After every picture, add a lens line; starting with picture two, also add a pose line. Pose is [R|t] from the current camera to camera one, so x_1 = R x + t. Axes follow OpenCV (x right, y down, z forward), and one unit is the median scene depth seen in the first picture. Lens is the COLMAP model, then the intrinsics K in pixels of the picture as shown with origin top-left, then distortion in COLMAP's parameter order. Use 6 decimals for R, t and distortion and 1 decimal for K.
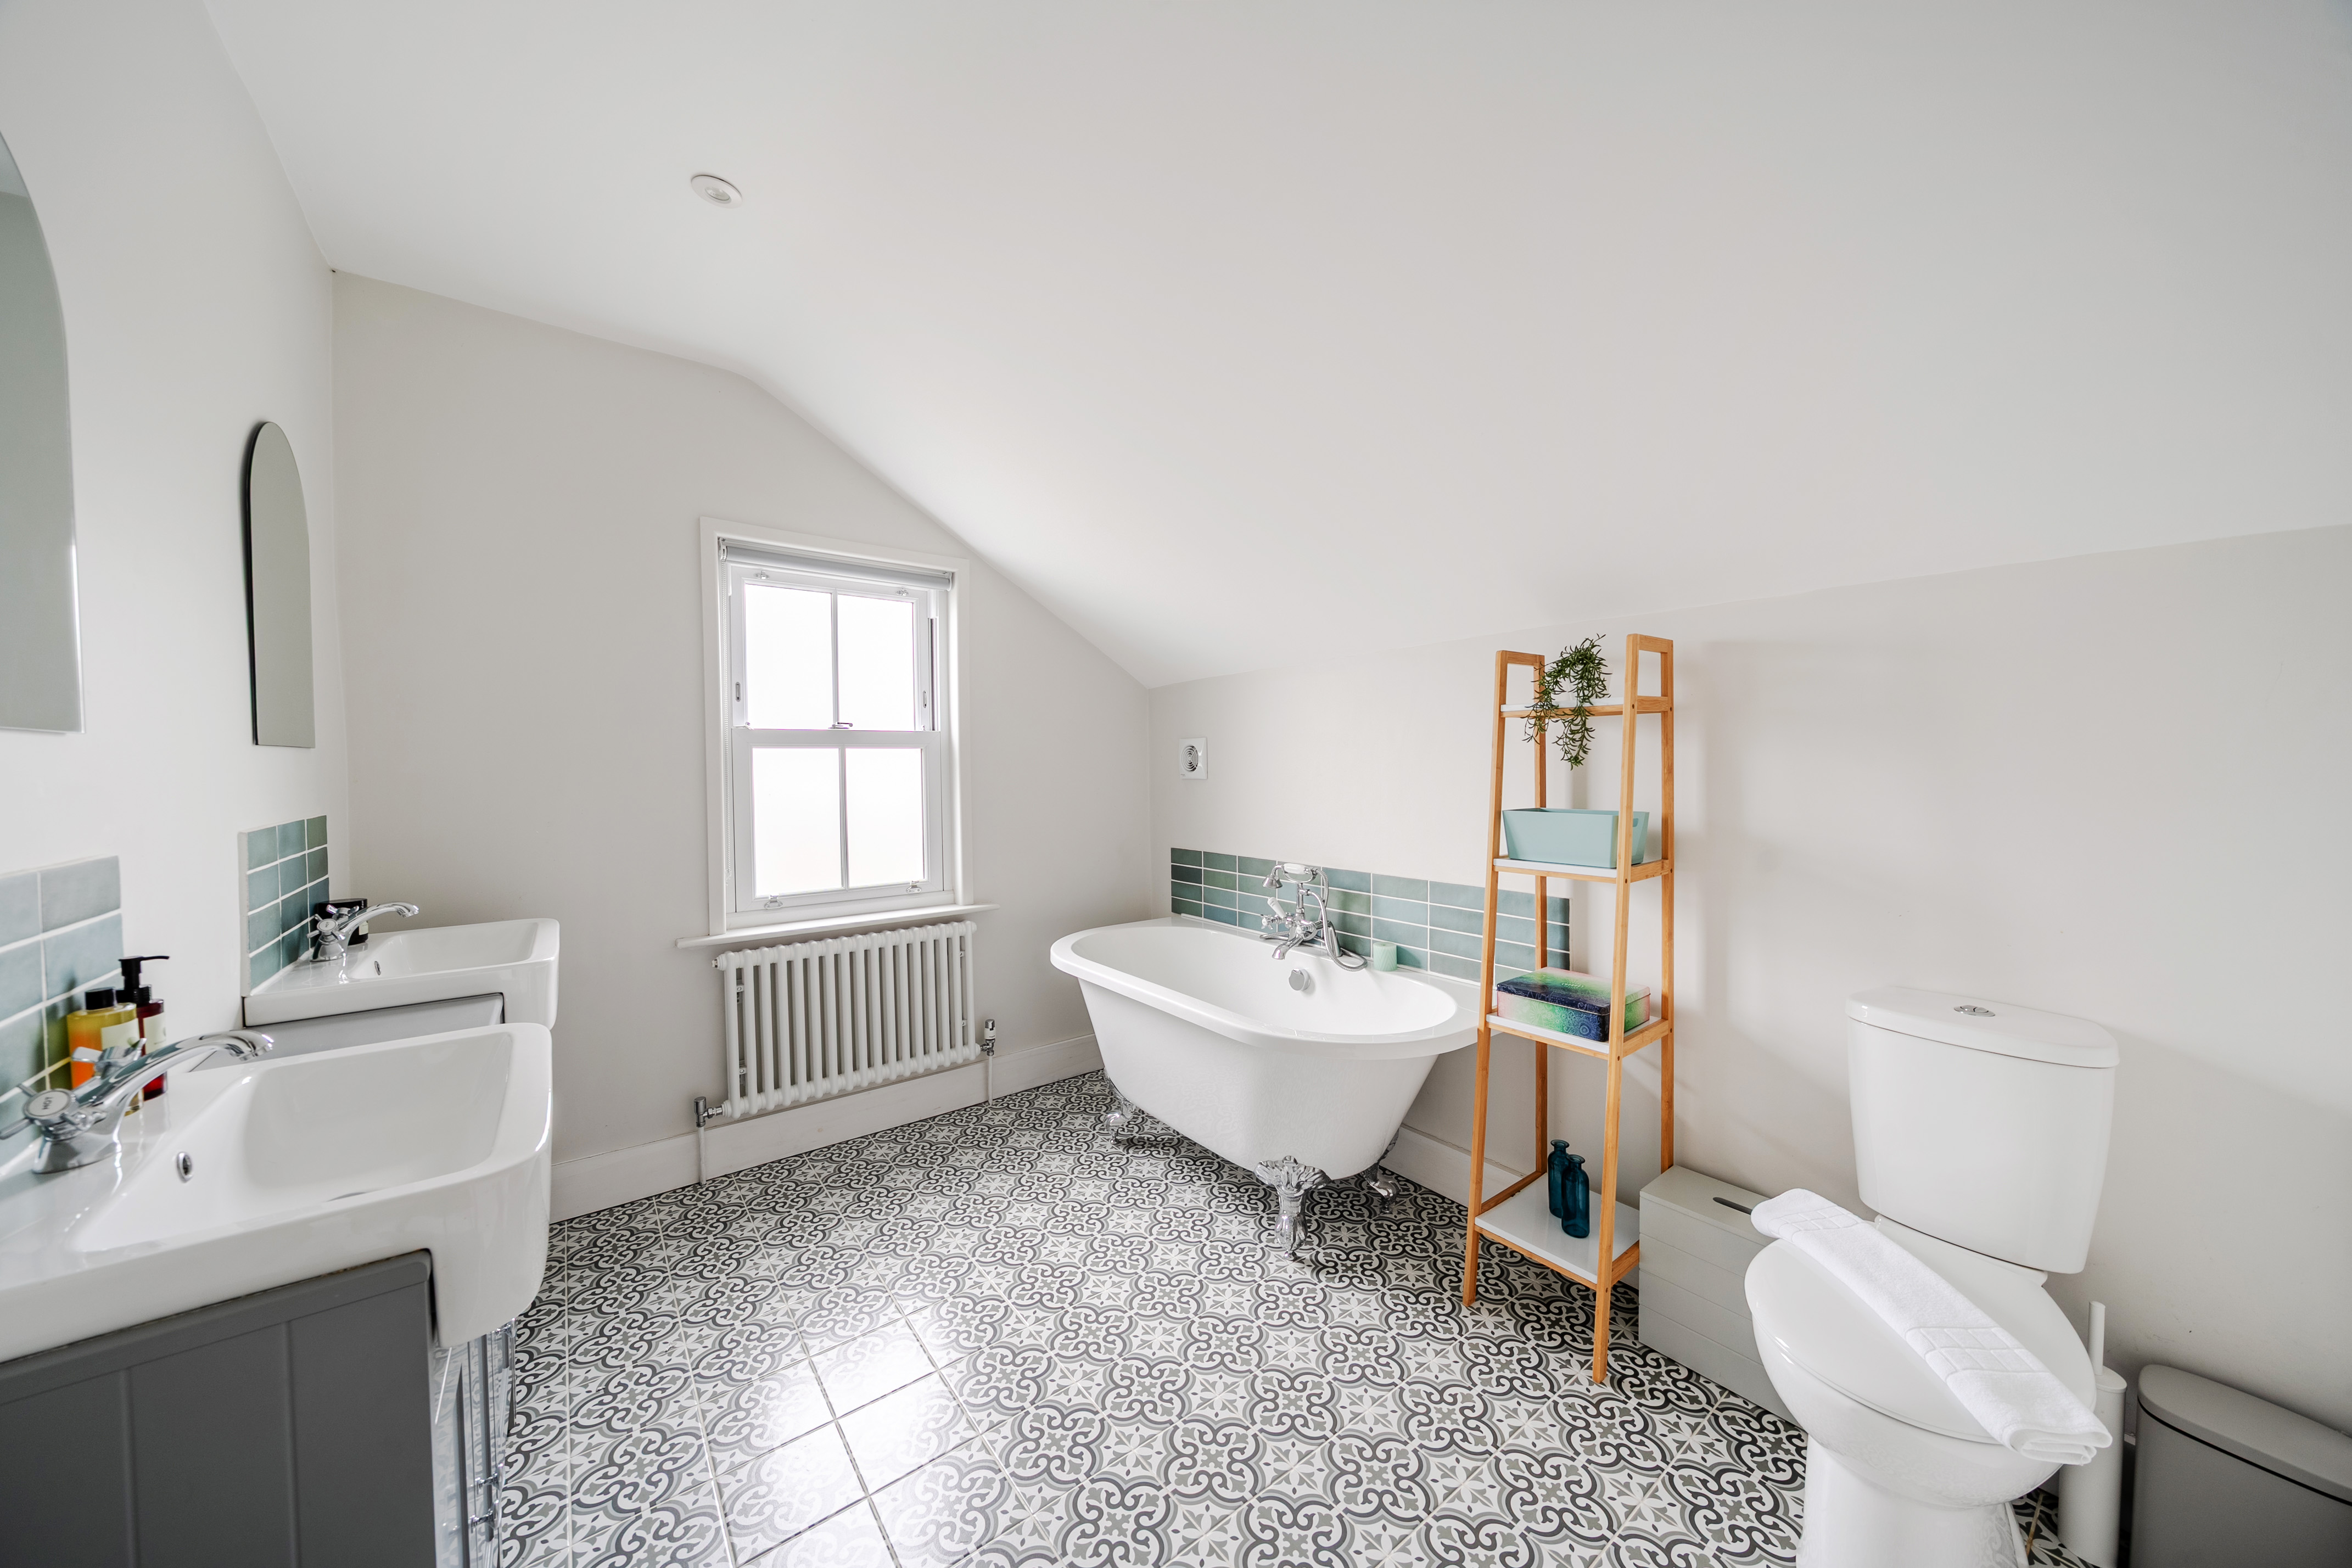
lens RADIAL K [[789.5, 0, 1184.1], [0, 789.5, 851.2], [0, 0, 1]] dist [-0.000117, -0.000057]
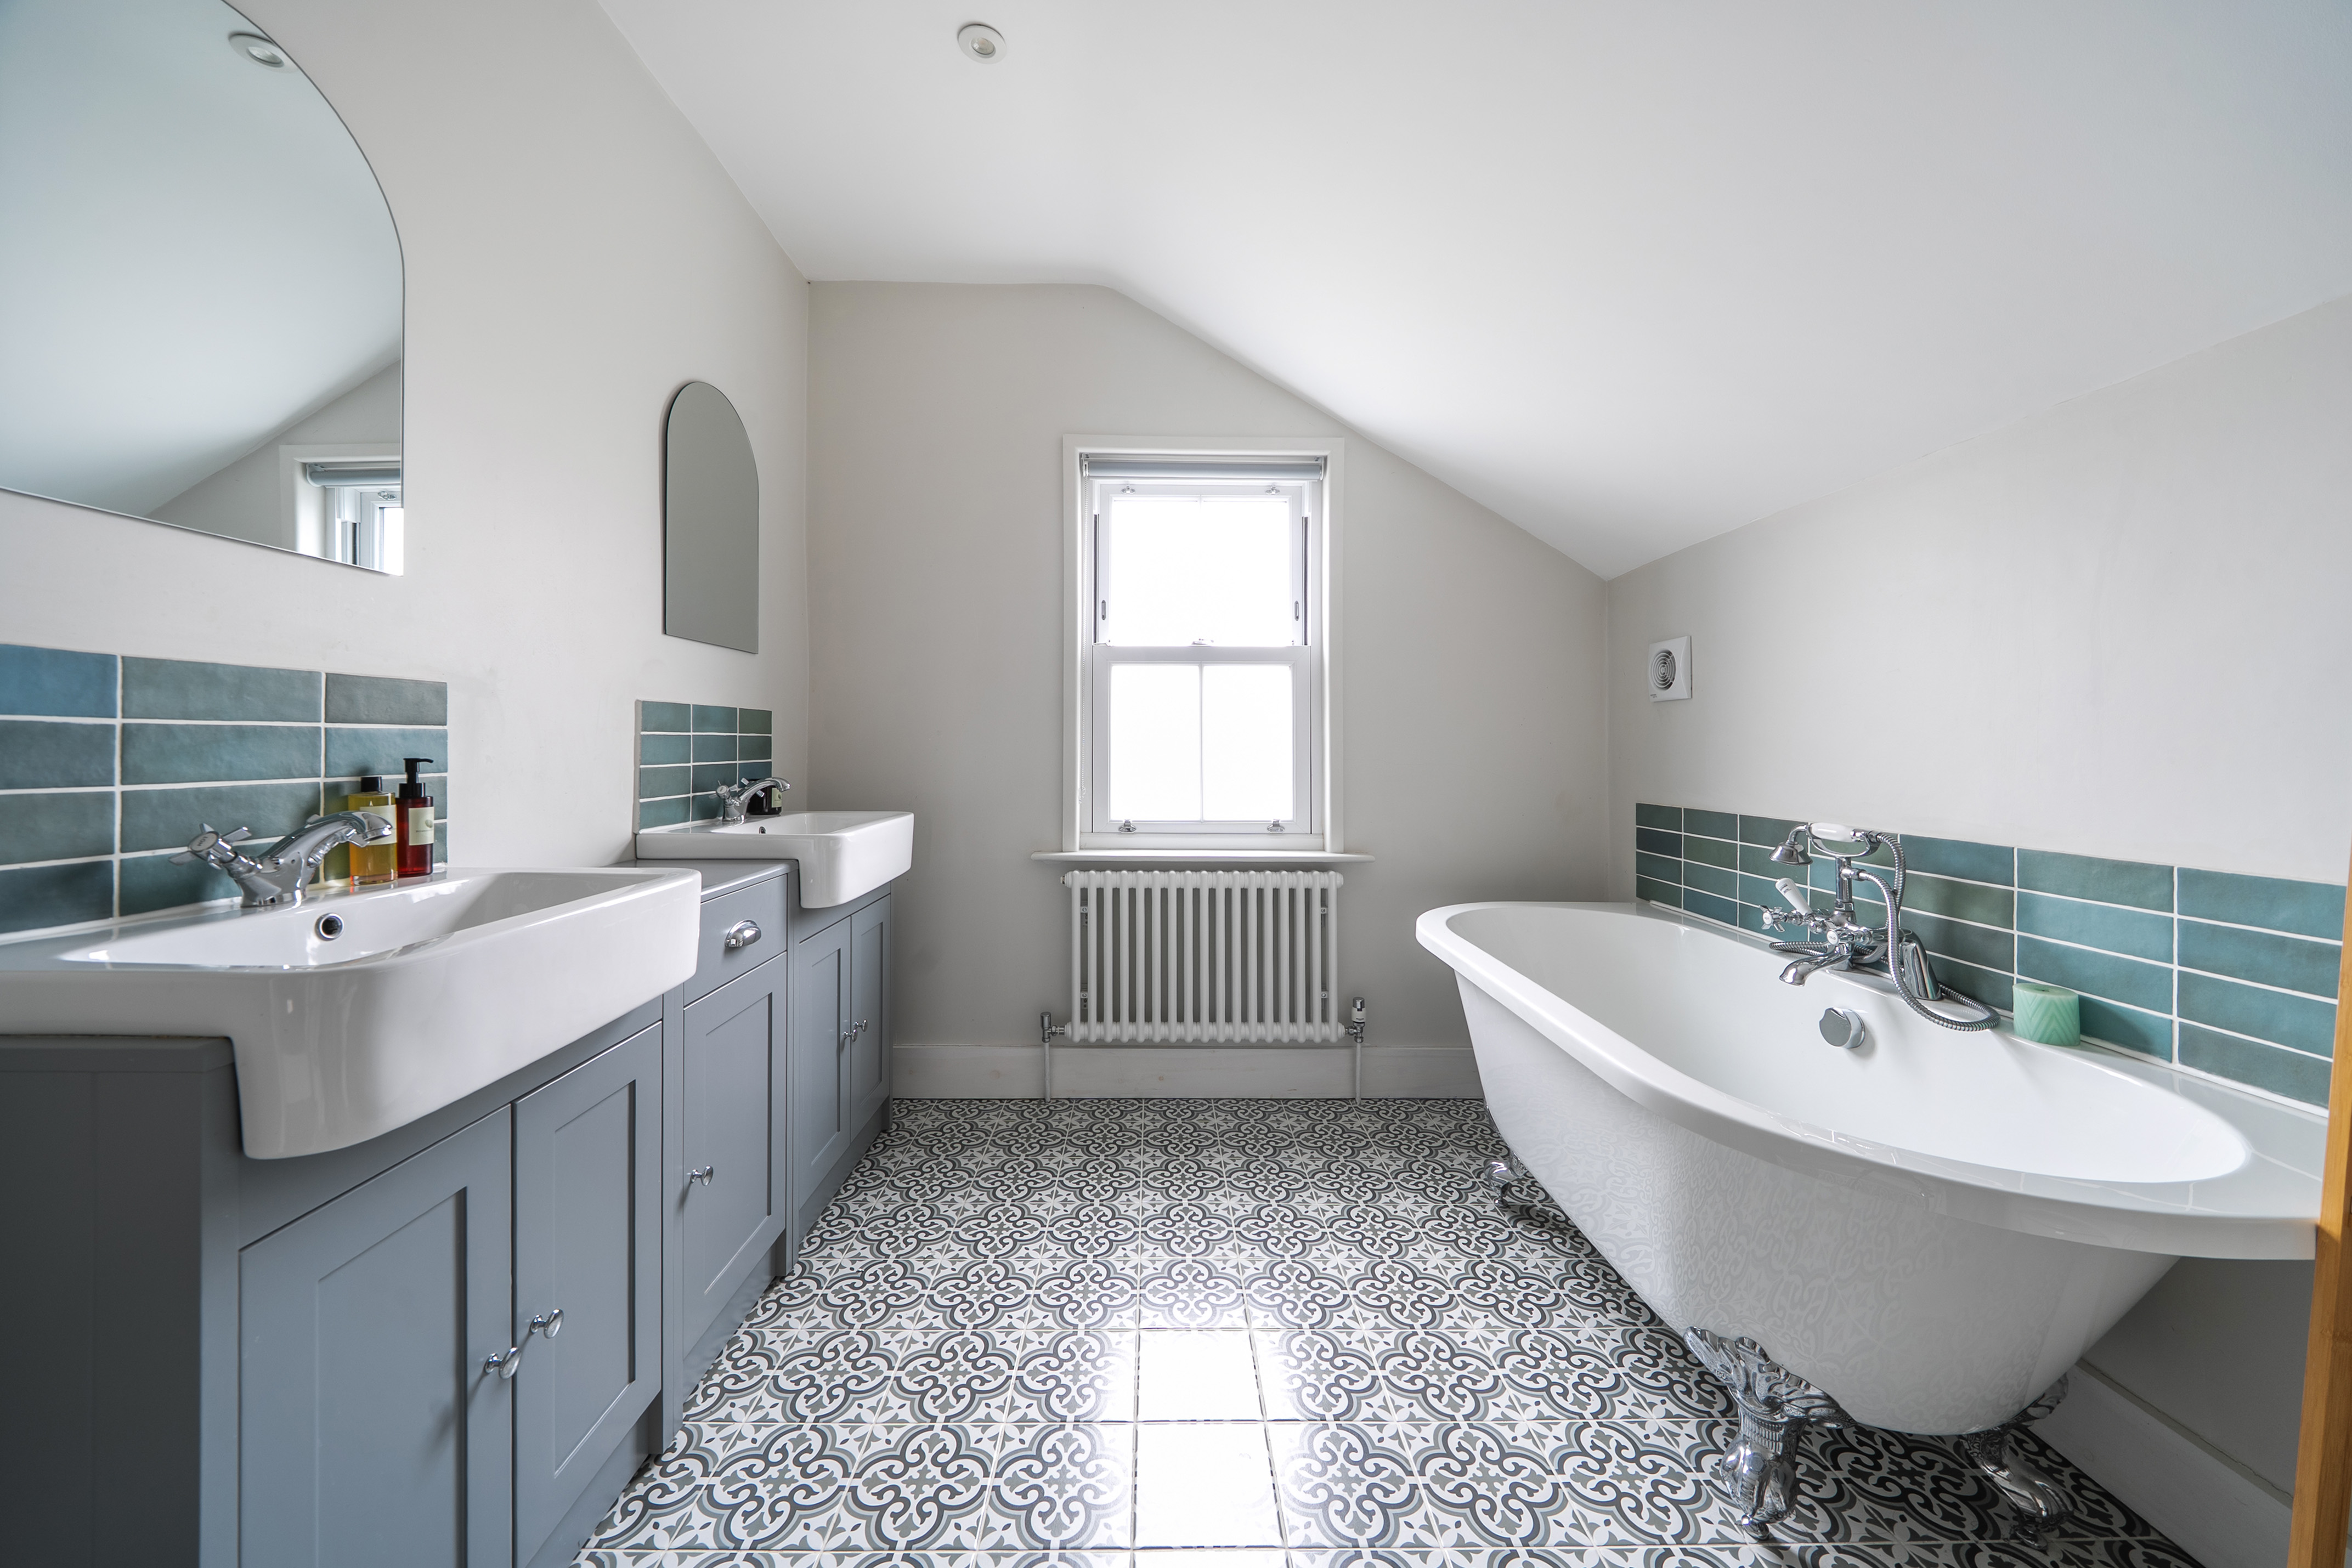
lens RADIAL K [[812.0, 0, 1160.2], [0, 812.0, 775.8], [0, 0, 1]] dist [-0.001934, -0.000270]
pose [[0.791621, 0.029615, -0.610294, 0.114511], [-0.071113, 0.996502, -0.043886, 0.043320], [0.606860, 0.078141, 0.790958, 0.230058]]
